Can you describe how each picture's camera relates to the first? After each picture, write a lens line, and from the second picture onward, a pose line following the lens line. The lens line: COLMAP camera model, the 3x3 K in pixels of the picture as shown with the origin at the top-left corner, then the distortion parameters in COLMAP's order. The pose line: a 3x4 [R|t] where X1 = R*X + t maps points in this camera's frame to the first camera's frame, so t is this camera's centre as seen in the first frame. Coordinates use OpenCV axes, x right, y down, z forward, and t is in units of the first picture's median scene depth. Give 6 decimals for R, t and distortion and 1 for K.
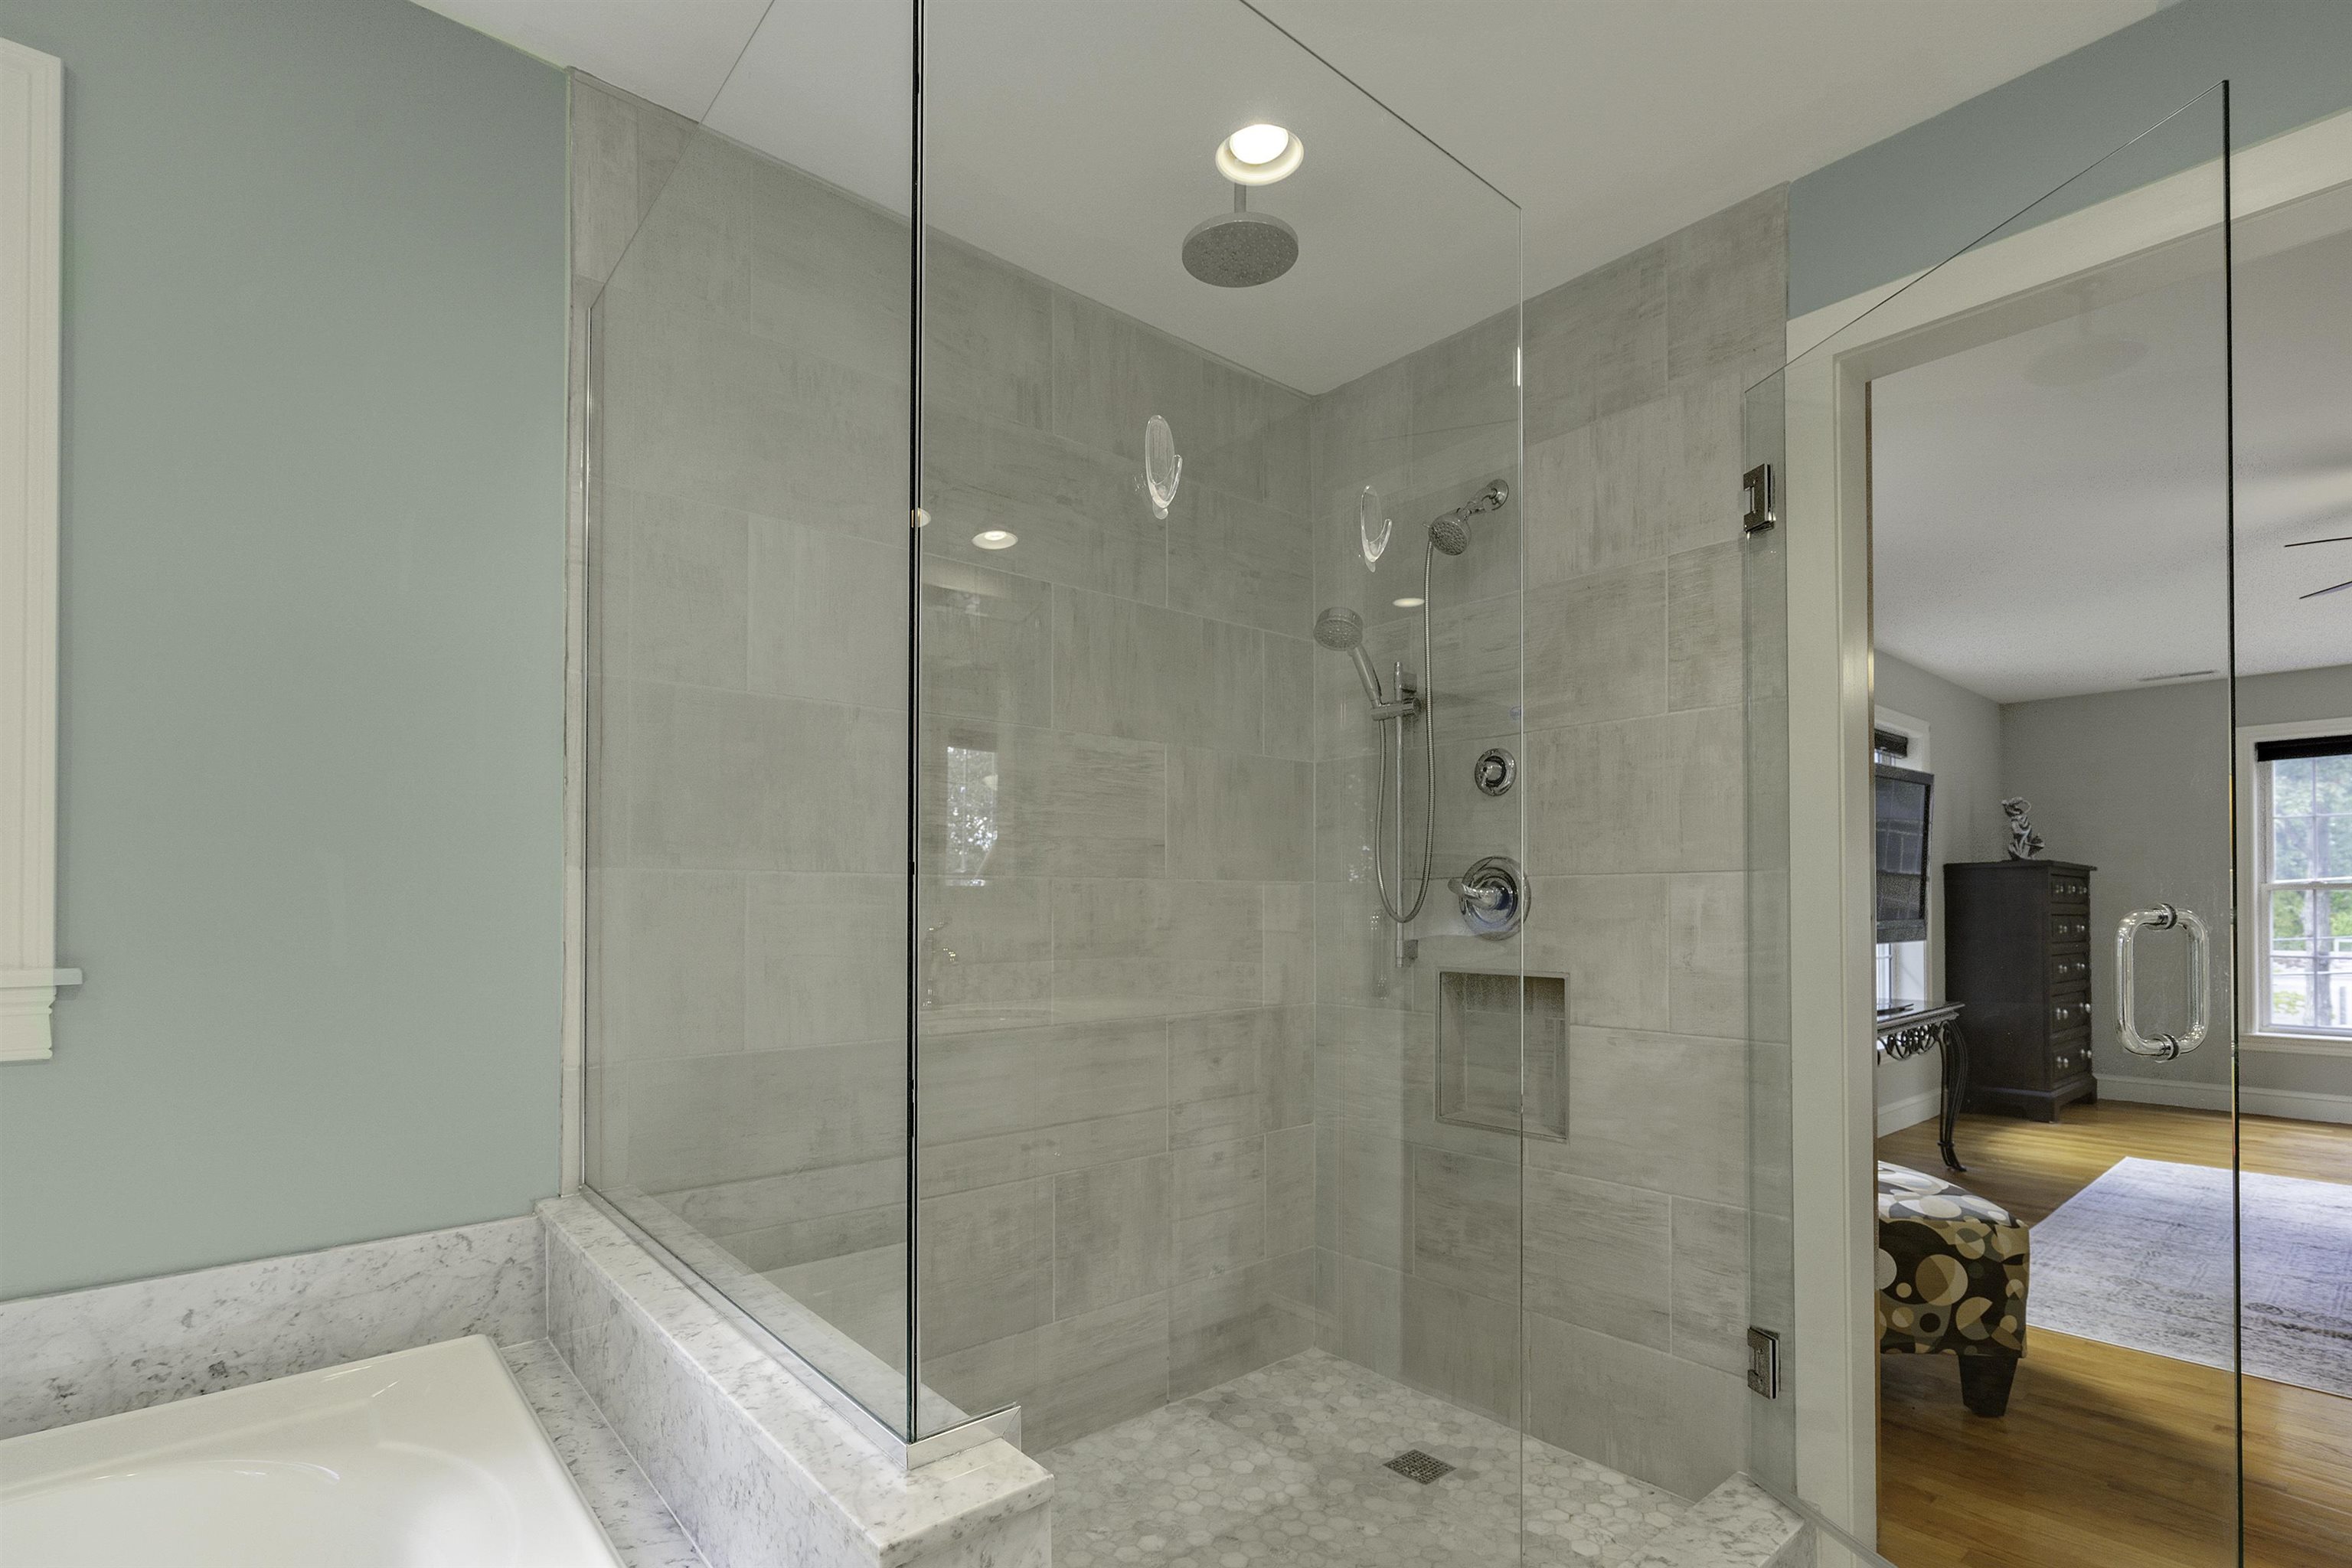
lens RADIAL K [[1119.1, 0, 1231.4], [0, 1119.1, 899.7], [0, 0, 1]] dist [-0.006793, 0.003194]
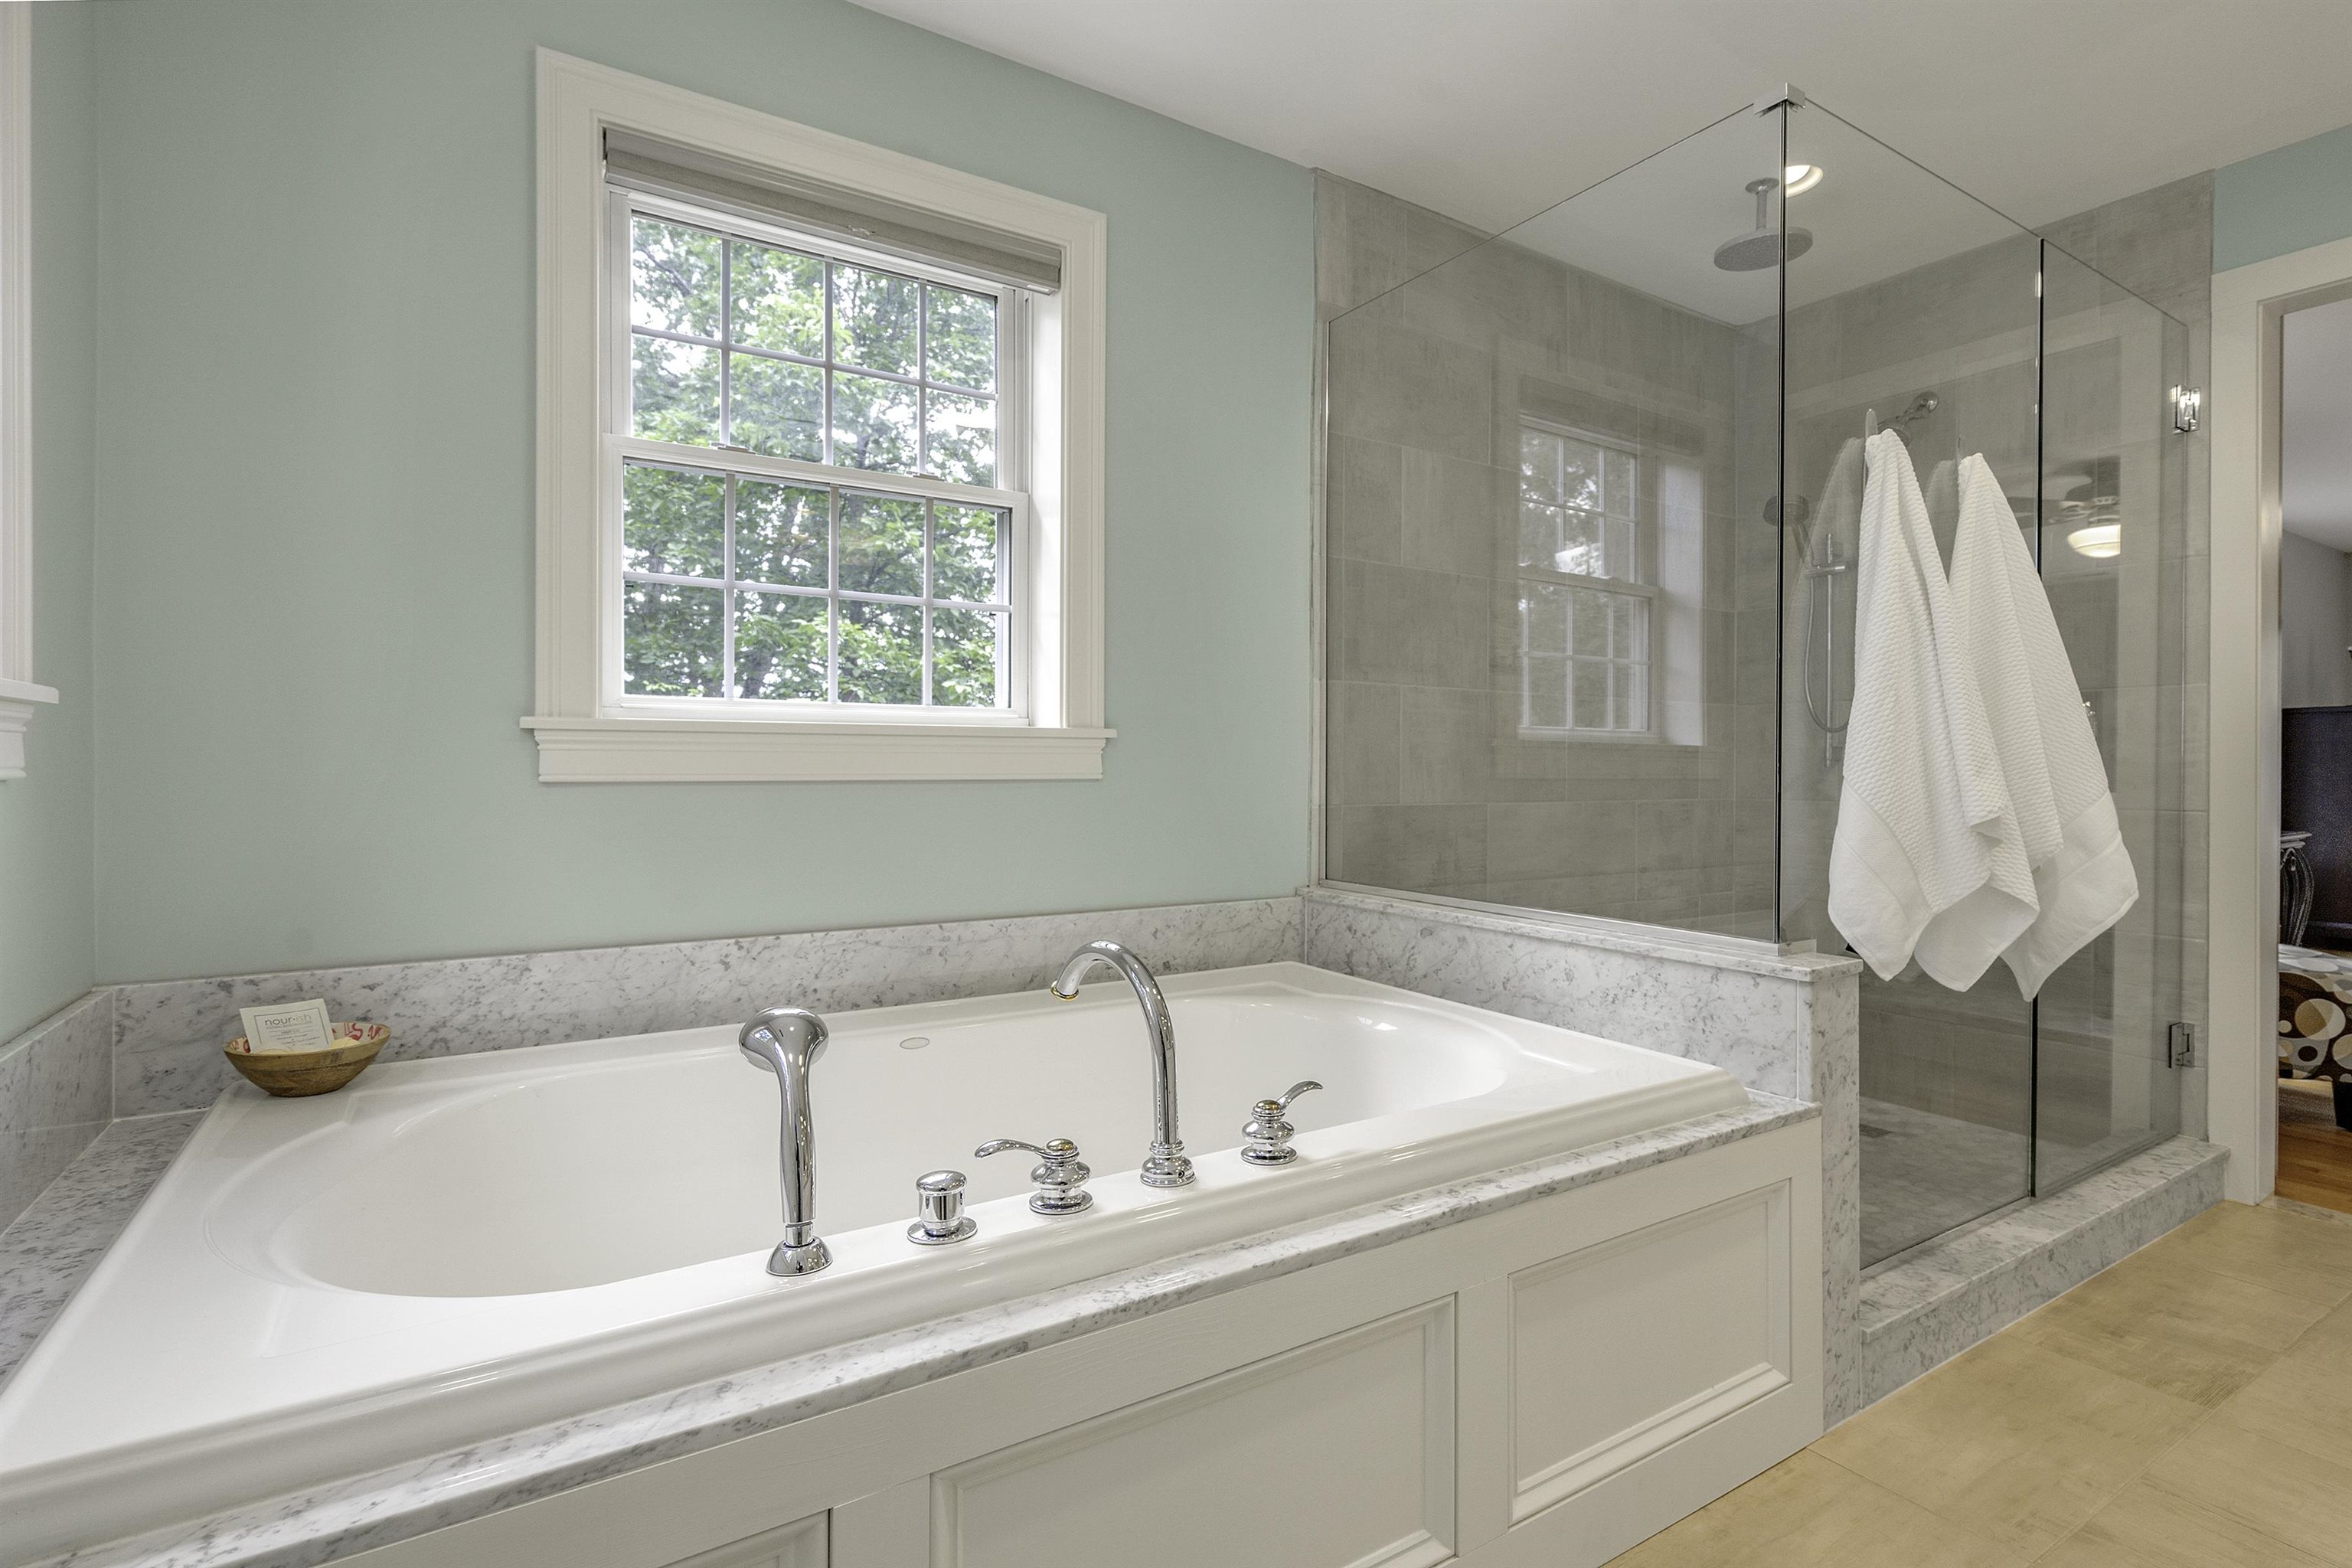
lens RADIAL K [[1119.1, 0, 1160.0], [0, 1119.1, 767.6], [0, 0, 1]] dist [-0.006793, 0.003194]
pose [[0.980904, 0.014885, -0.193921, -0.381252], [-0.014101, 0.999886, 0.005424, 0.068802], [0.193980, -0.002586, 0.981002, -0.453248]]
